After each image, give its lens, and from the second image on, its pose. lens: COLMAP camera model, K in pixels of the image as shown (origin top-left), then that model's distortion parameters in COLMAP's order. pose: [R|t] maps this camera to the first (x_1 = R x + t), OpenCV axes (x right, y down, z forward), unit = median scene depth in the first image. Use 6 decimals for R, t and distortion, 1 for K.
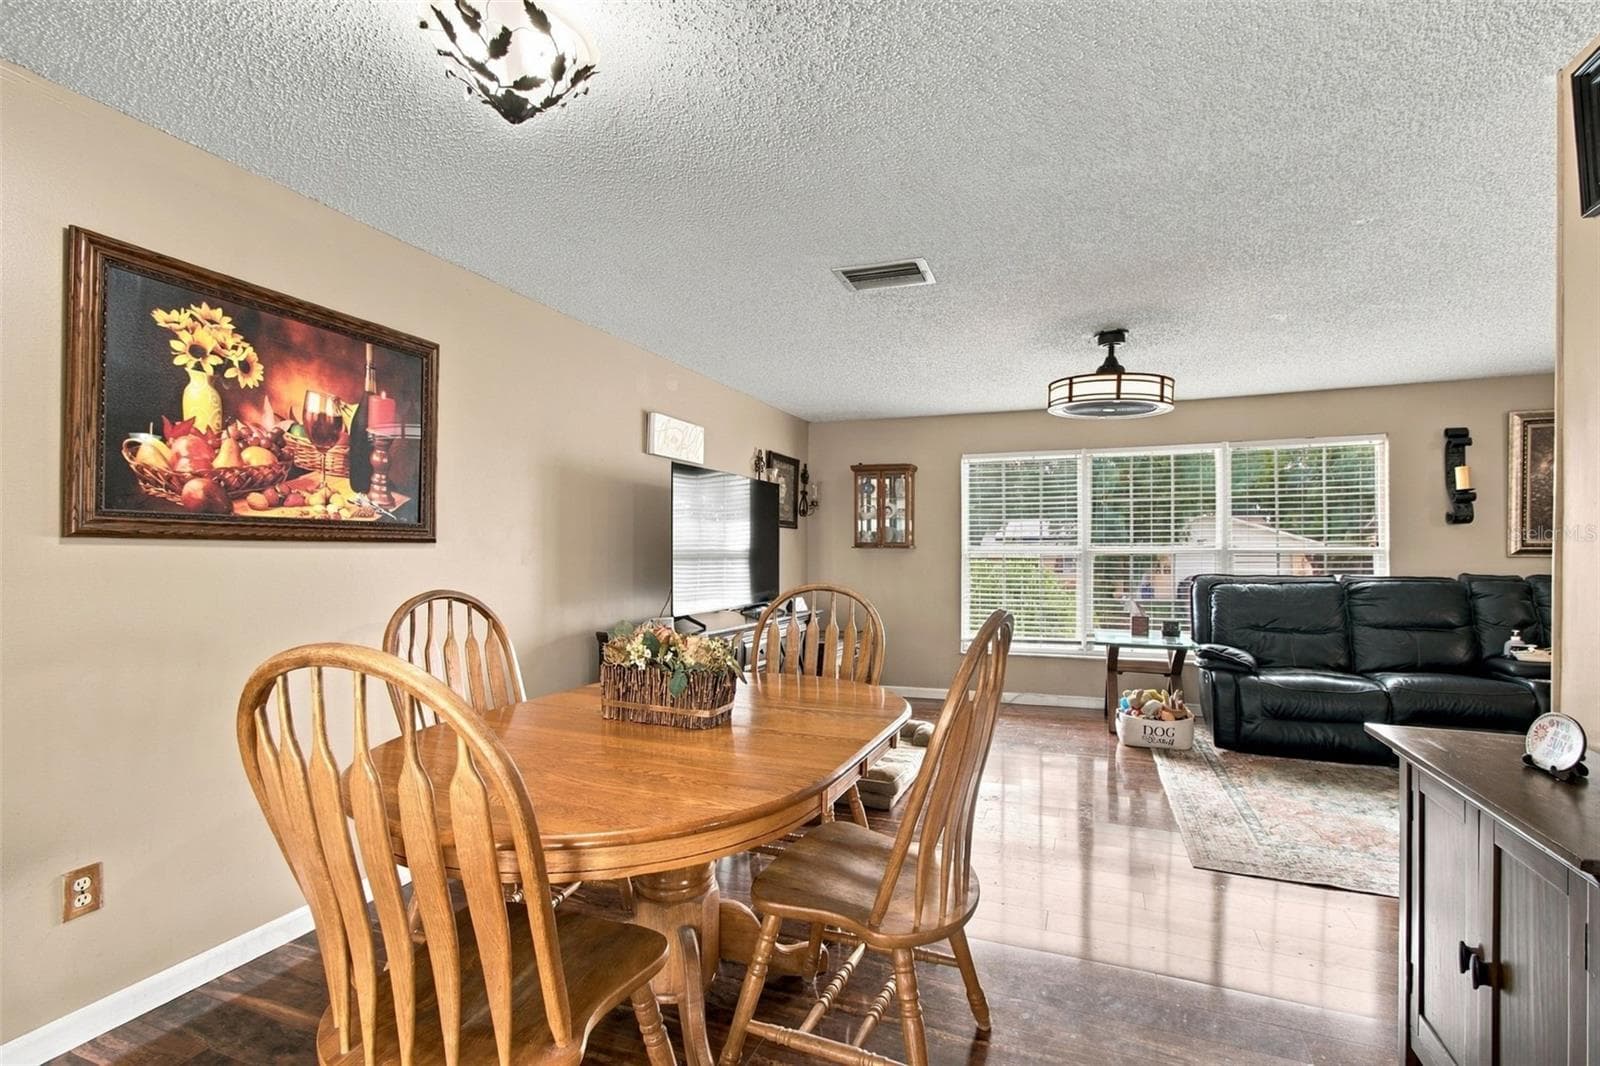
lens RADIAL K [[728.4, 0, 798.8], [0, 728.4, 542.0], [0, 0, 1]] dist [-0.002868, -0.000408]
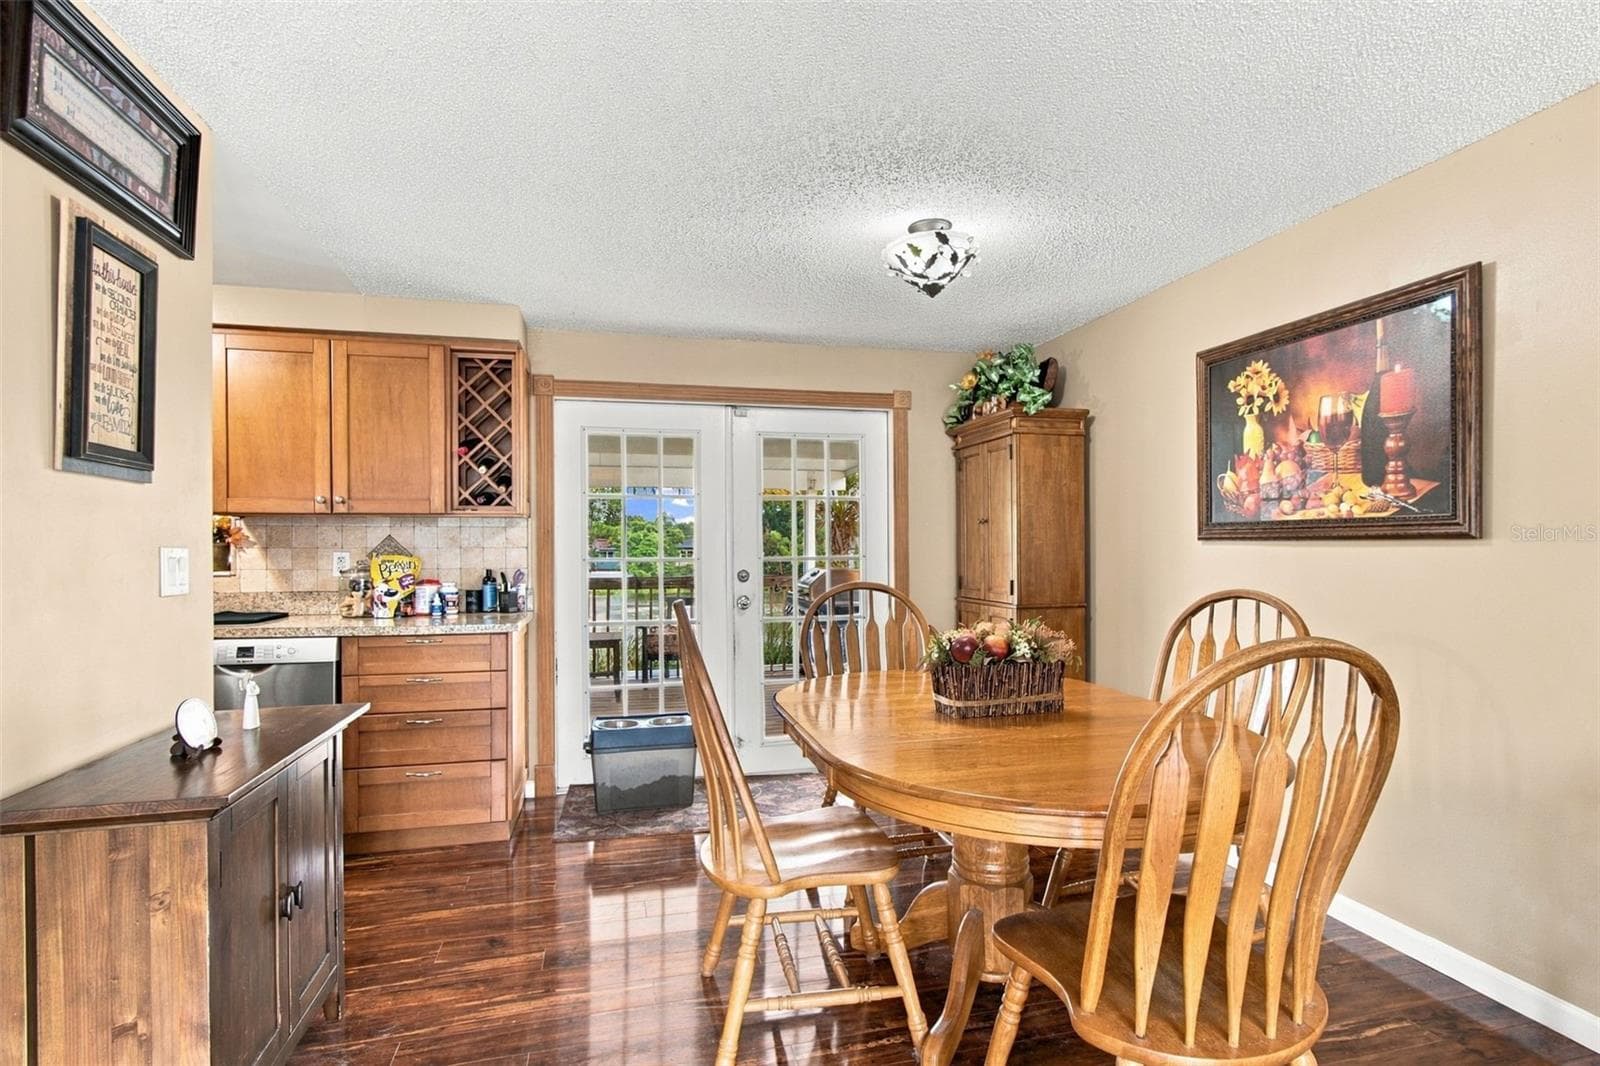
lens RADIAL K [[728.4, 0, 800.2], [0, 728.4, 541.5], [0, 0, 1]] dist [-0.002868, -0.000408]
pose [[-0.810743, -0.007303, -0.585357, 0.562311], [0.003528, 0.999843, -0.017361, 0.016431], [0.585392, -0.016141, -0.810590, 1.439917]]
